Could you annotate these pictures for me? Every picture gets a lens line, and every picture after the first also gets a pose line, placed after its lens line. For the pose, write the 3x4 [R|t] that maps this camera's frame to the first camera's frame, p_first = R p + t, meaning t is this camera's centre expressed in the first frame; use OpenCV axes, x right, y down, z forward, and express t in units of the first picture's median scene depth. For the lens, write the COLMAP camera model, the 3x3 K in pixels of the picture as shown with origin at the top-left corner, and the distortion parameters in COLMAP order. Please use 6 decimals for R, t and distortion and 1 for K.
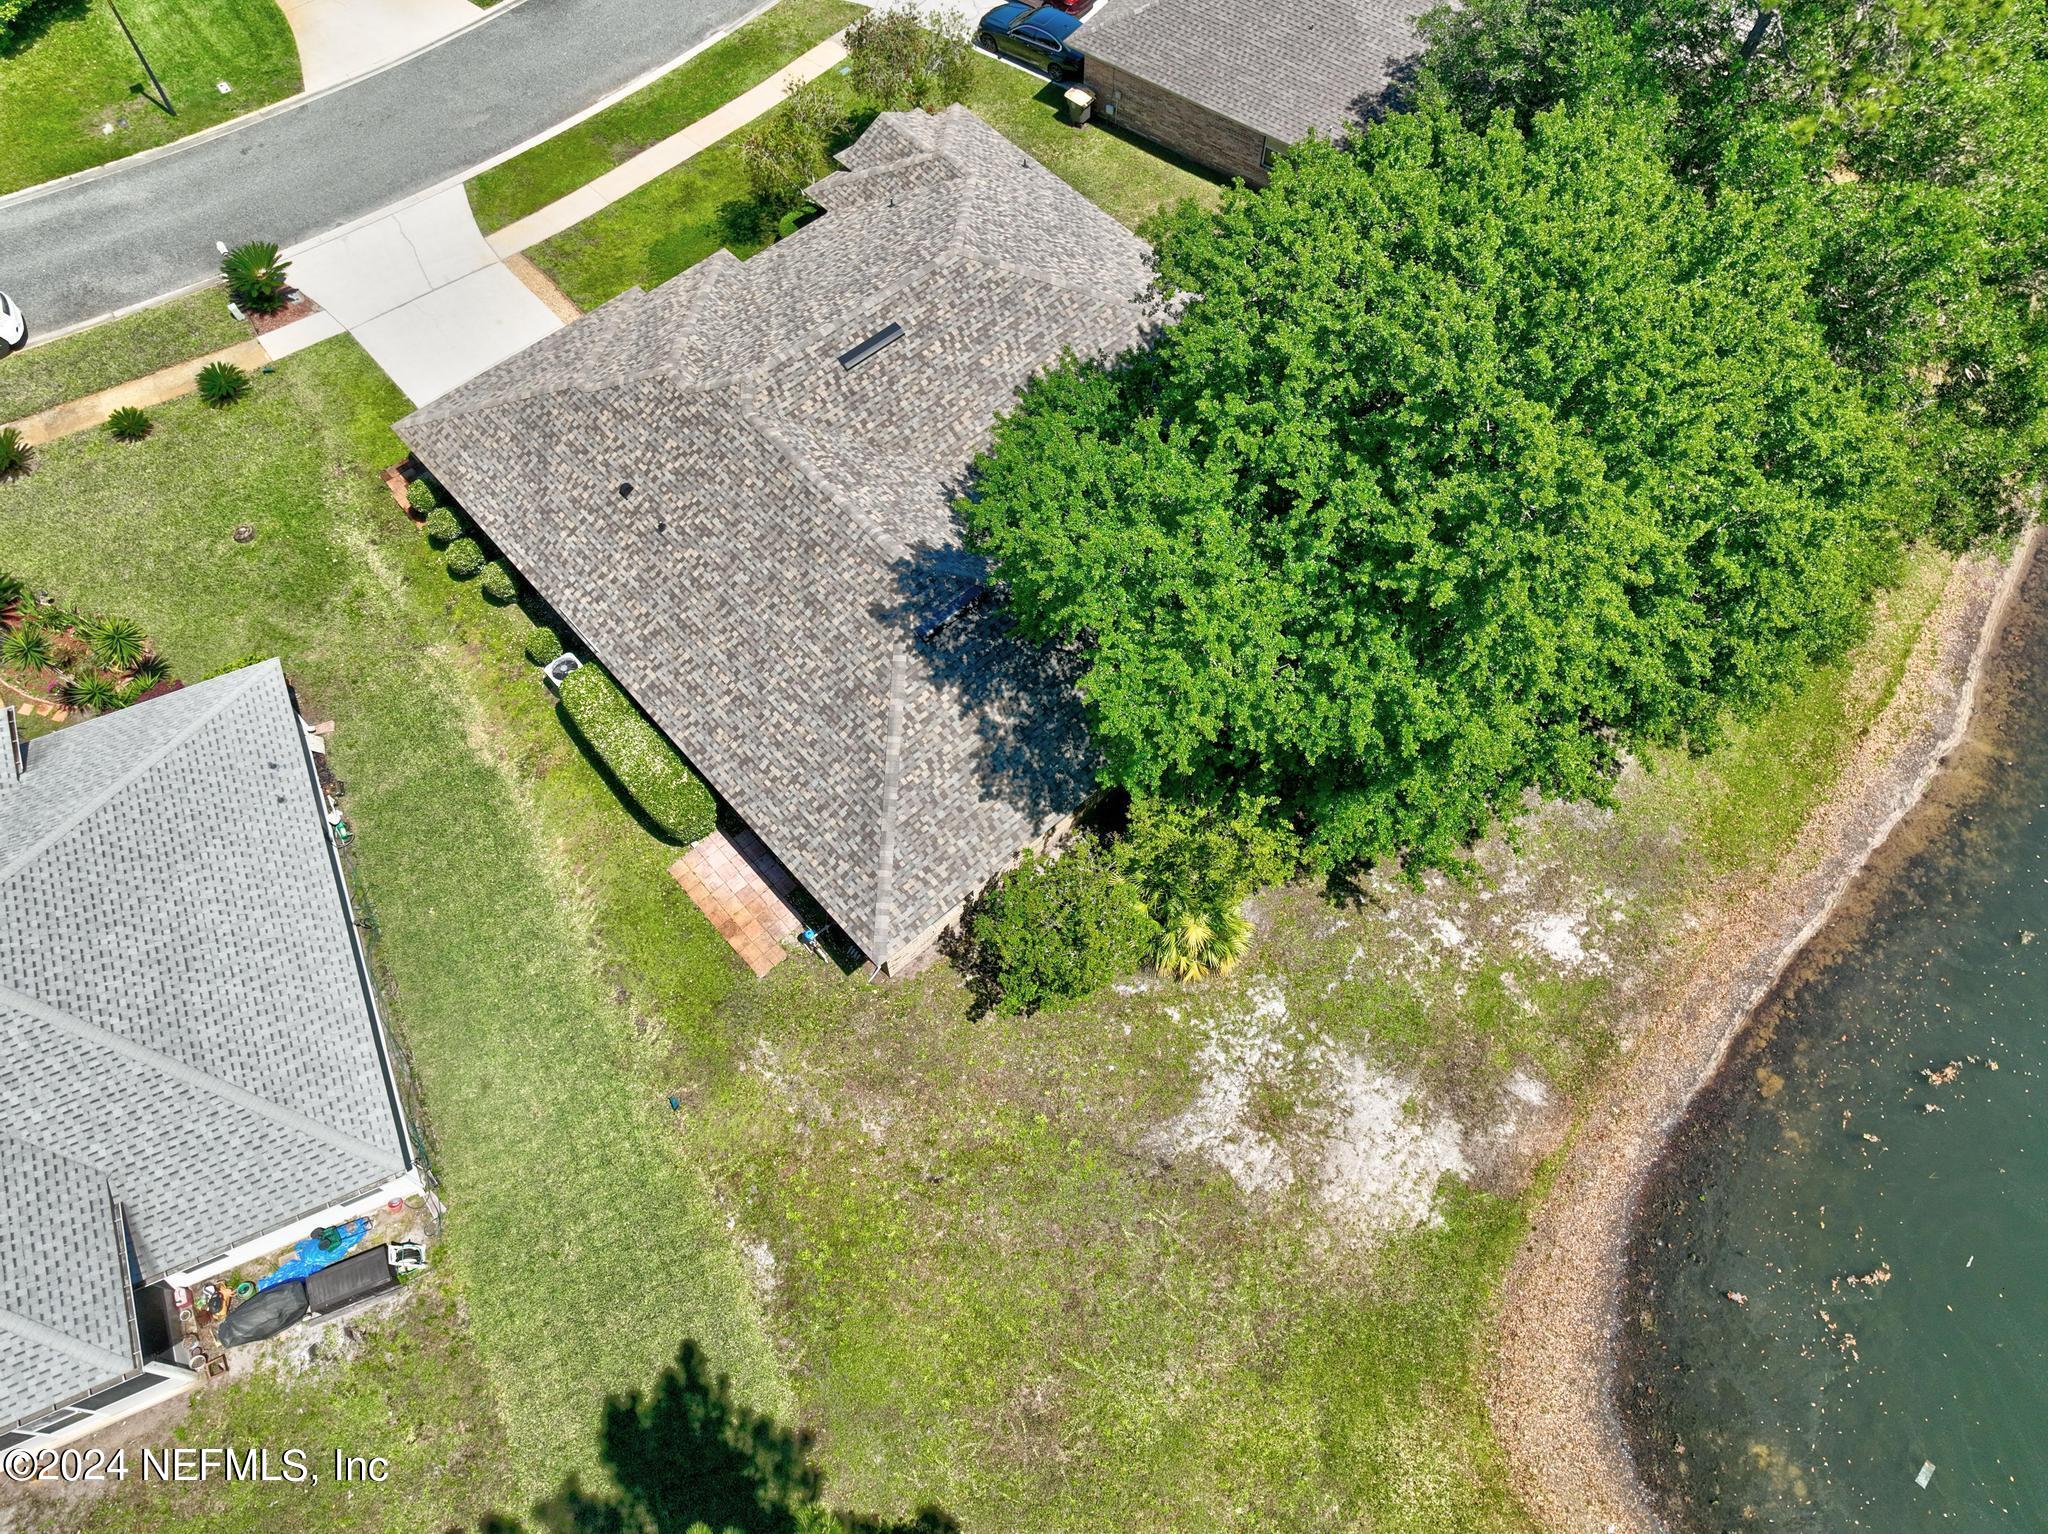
lens RADIAL K [[1435.0, 0, 1026.8], [0, 1435.0, 773.7], [0, 0, 1]] dist [0.000654, 0.018374]
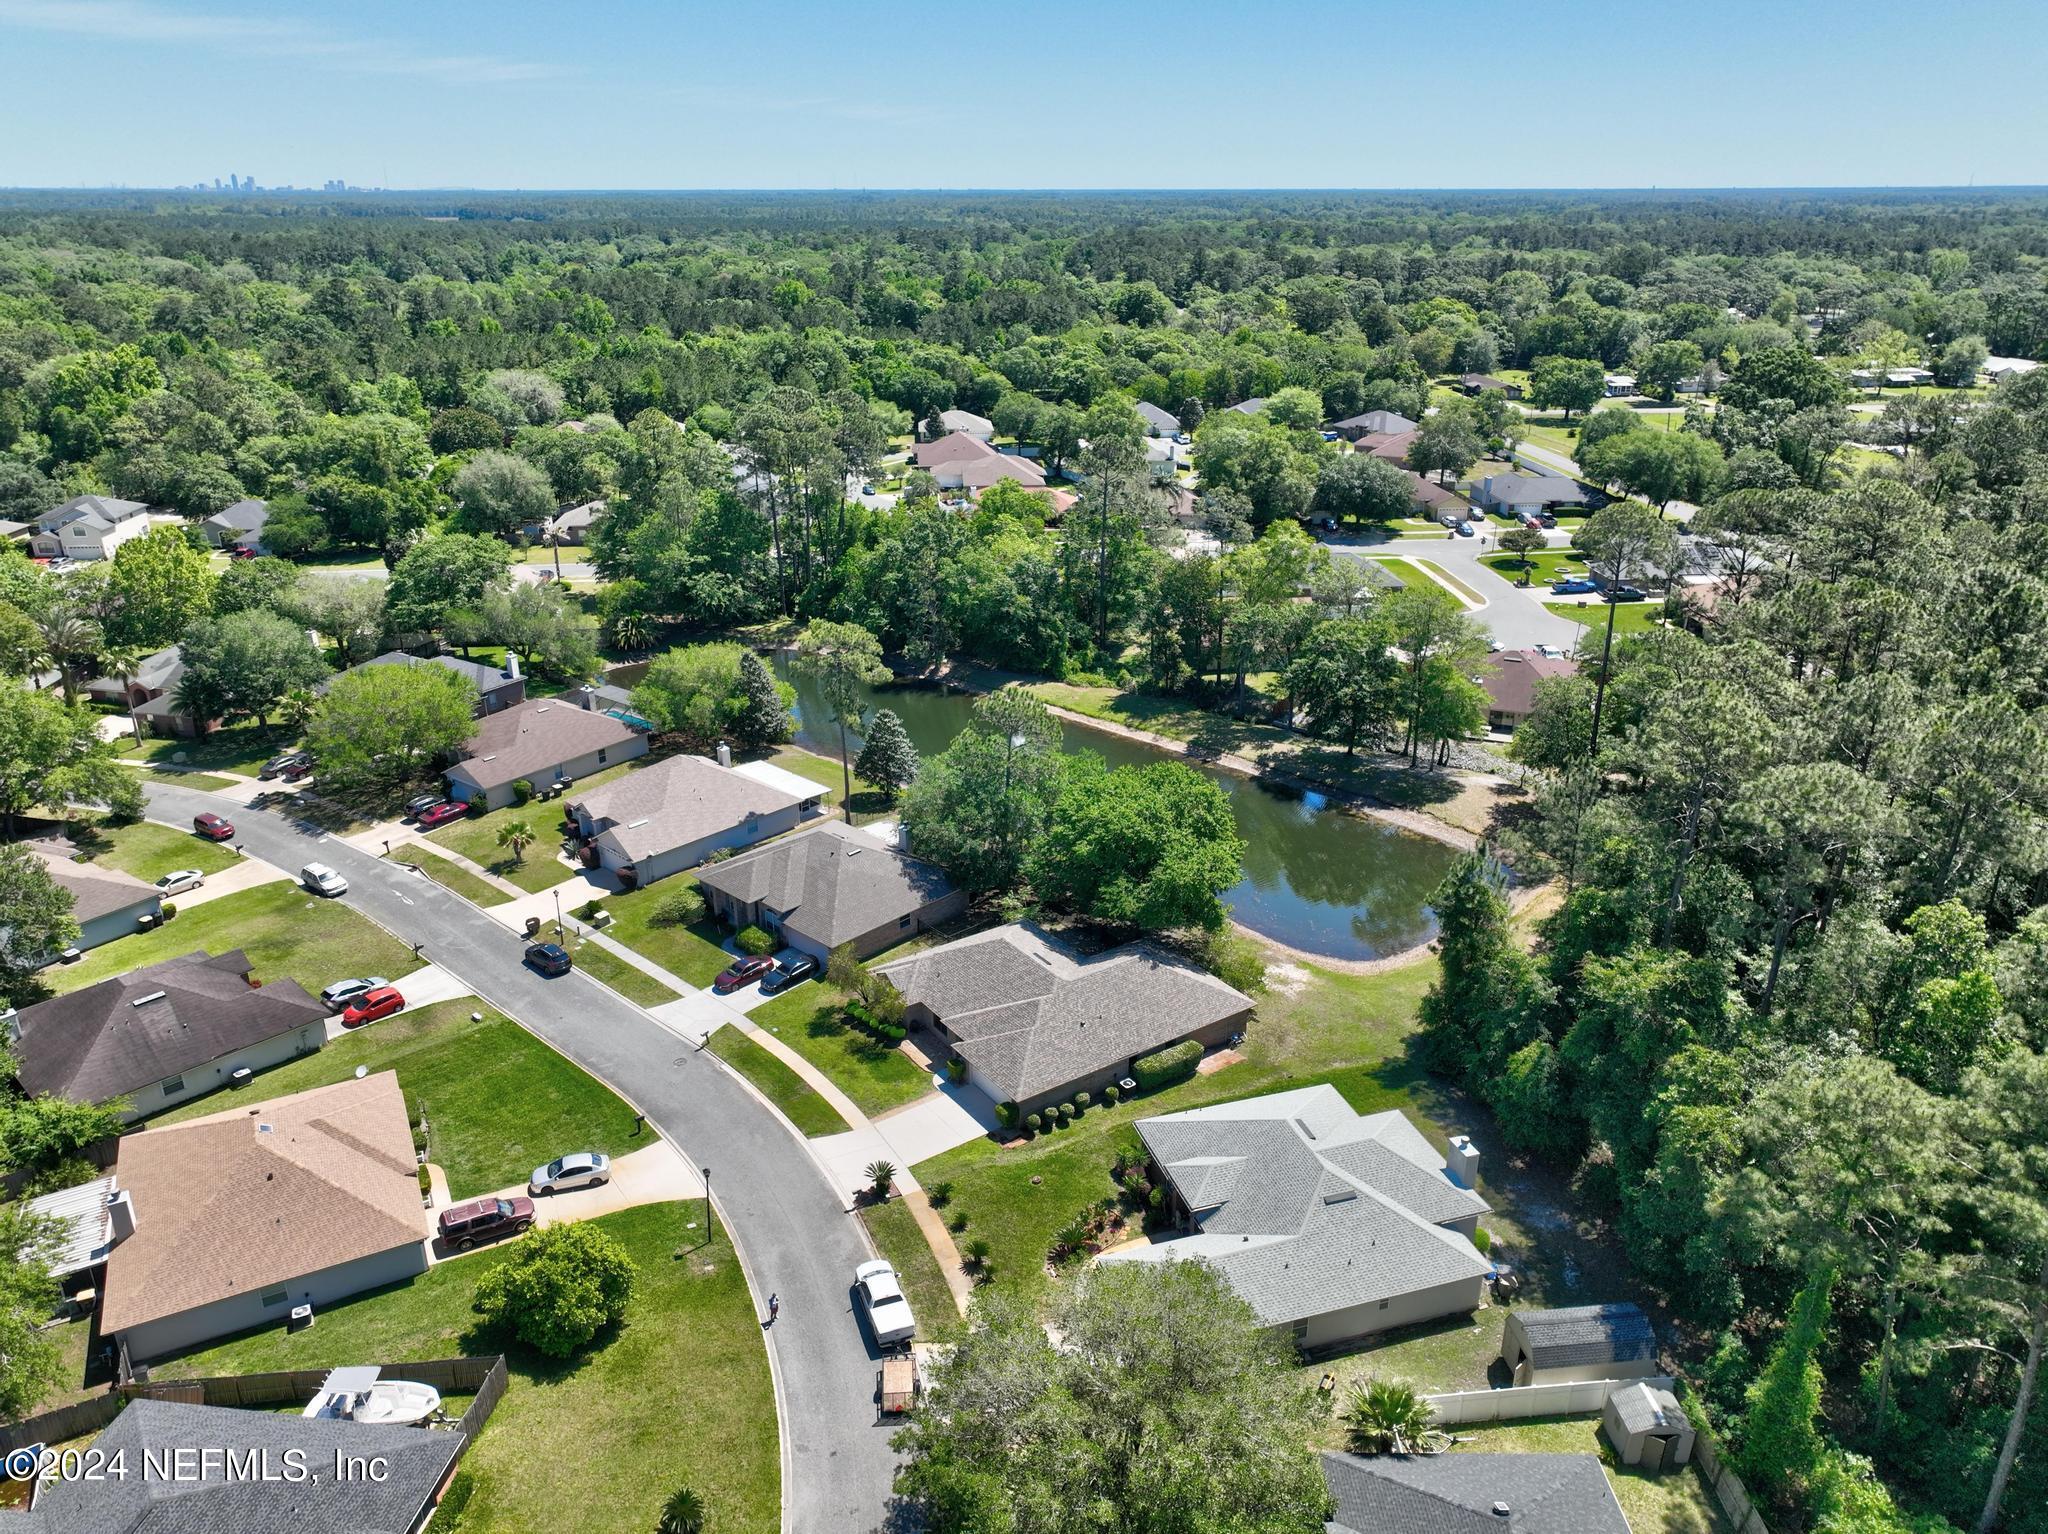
lens RADIAL K [[1435.0, 0, 1023.1], [0, 1435.0, 761.7], [0, 0, 1]] dist [0.000654, 0.018374]
pose [[0.124654, -0.367913, 0.921467, -2.727366], [0.867185, 0.491680, 0.079002, -0.786797], [-0.482133, 0.789234, 0.380339, -0.390630]]
